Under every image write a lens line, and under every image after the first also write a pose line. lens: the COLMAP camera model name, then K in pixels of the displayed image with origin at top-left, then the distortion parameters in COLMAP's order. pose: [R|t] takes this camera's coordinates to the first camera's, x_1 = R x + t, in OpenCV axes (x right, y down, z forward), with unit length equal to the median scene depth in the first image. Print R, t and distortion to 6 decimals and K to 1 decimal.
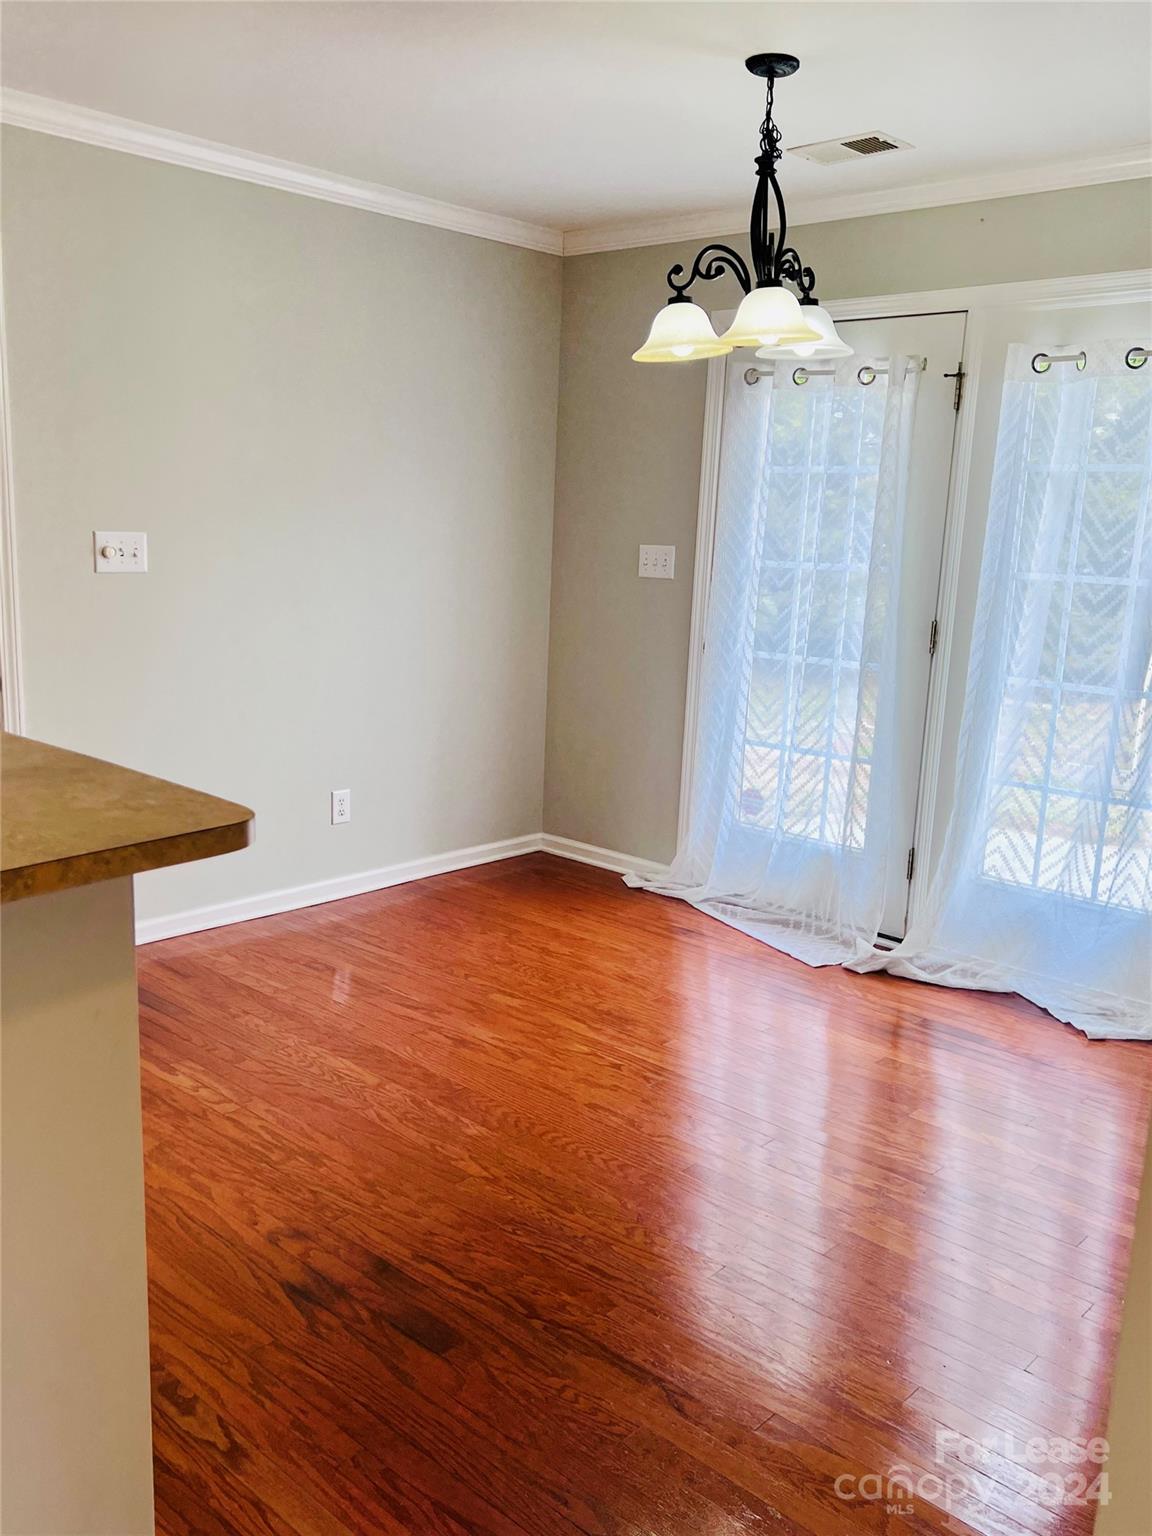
lens RADIAL K [[1304.3, 0, 578.4], [0, 1304.3, 776.0], [0, 0, 1]] dist [0.037518, -0.027763]
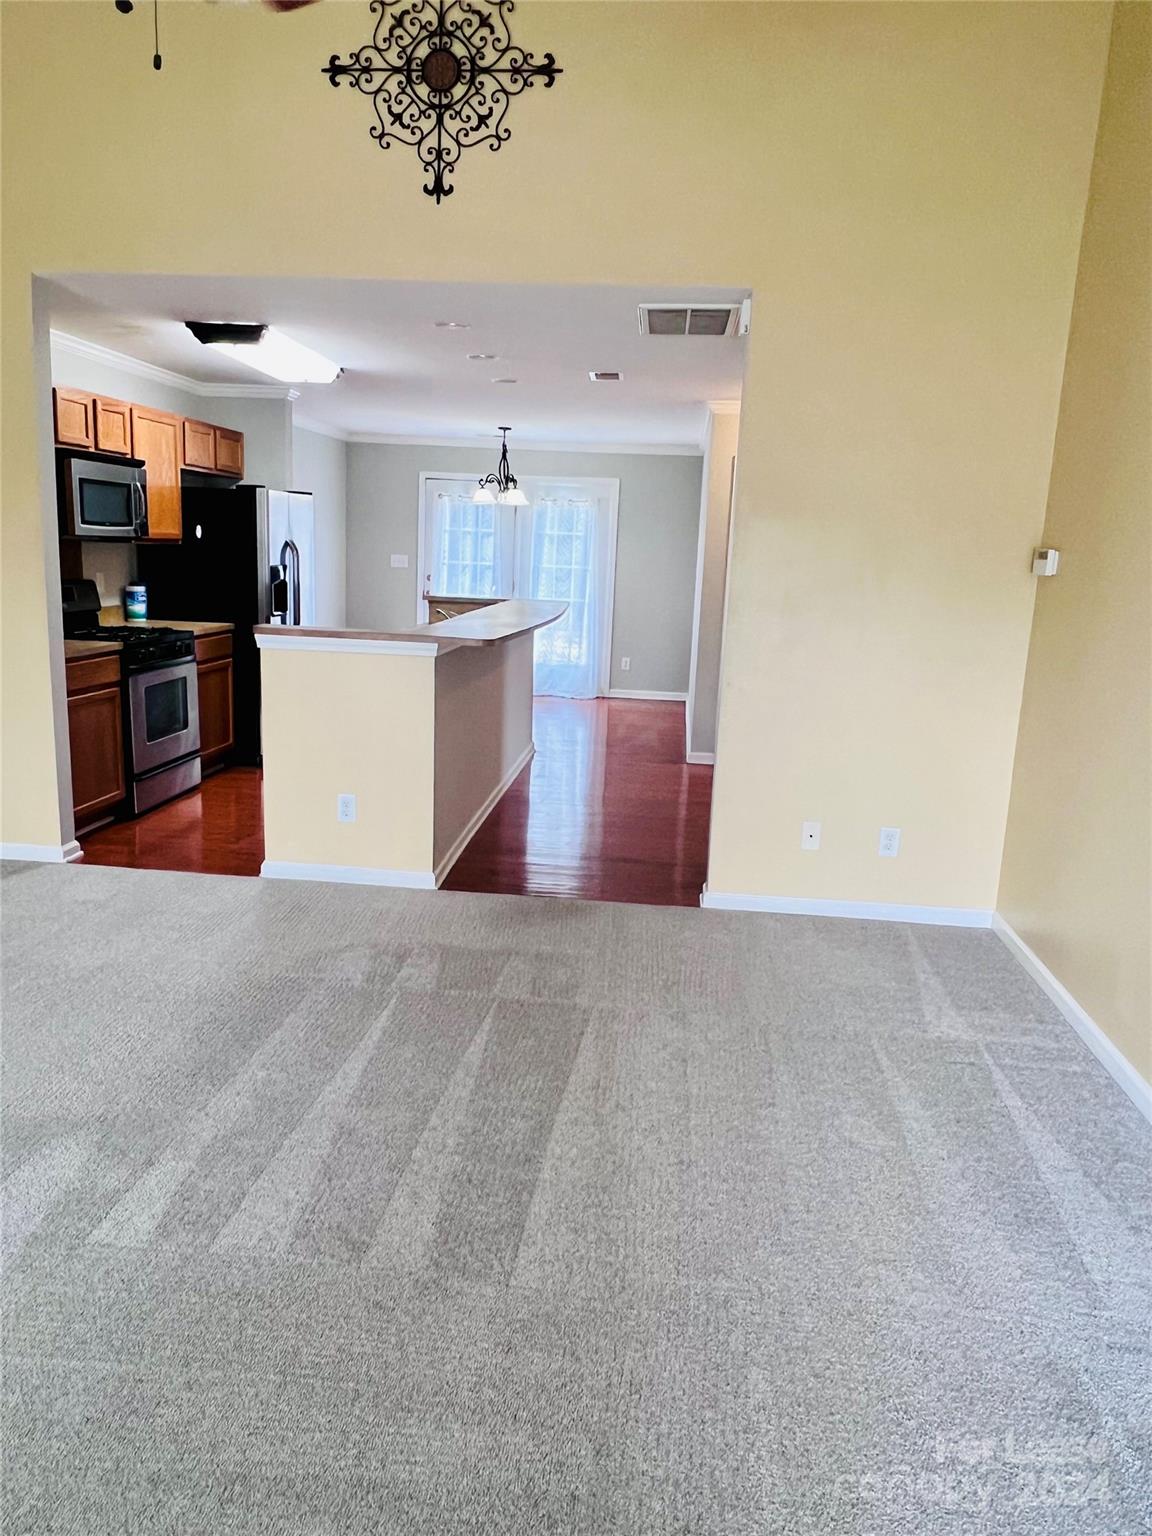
lens RADIAL K [[1074.9, 0, 578.7], [0, 1074.9, 770.2], [0, 0, 1]] dist [-0.007340, -0.001053]
pose [[0.793950, -0.126113, 0.594760, -1.278537], [0.104747, 0.991996, 0.070516, 0.178715], [-0.598892, 0.006313, 0.800805, -1.225289]]
